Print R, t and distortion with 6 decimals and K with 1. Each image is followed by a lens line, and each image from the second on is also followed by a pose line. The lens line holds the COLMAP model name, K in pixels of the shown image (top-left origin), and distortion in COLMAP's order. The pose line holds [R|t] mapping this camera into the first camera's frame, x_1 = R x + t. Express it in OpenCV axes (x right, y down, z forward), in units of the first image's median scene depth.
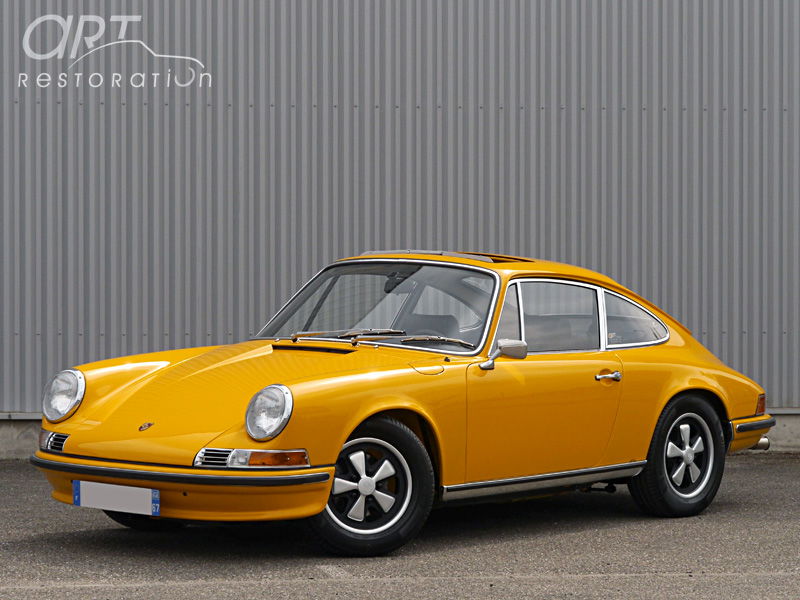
lens RADIAL K [[2664.7, 0, 400.0], [0, 2664.7, 300.0], [0, 0, 1]] dist [-0.045123, 0.789018]
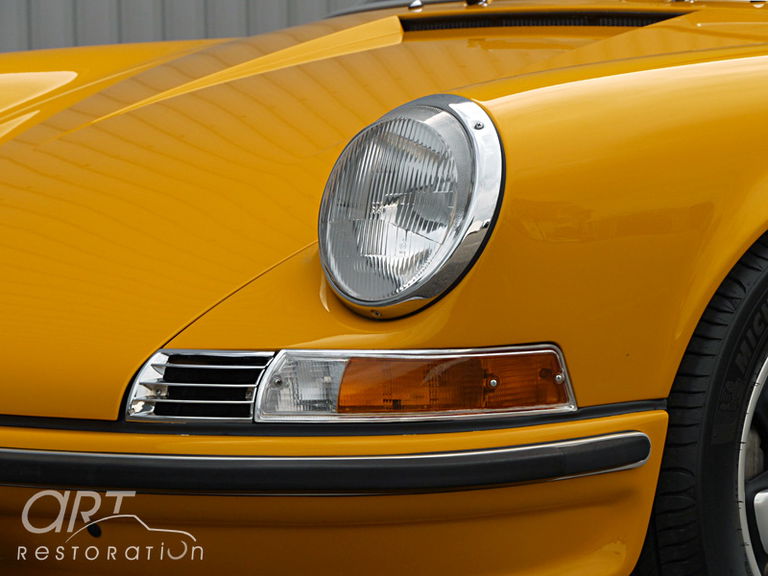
lens RADIAL K [[4087.4, 0, 384.0], [0, 4087.4, 288.0], [0, 0, 1]] dist [0.047921, 2.058239]
pose [[0.998836, -0.025129, -0.041182, -0.033332], [0.026468, 0.999127, 0.032308, 0.034894], [0.040334, -0.033360, 0.998629, 0.565153]]
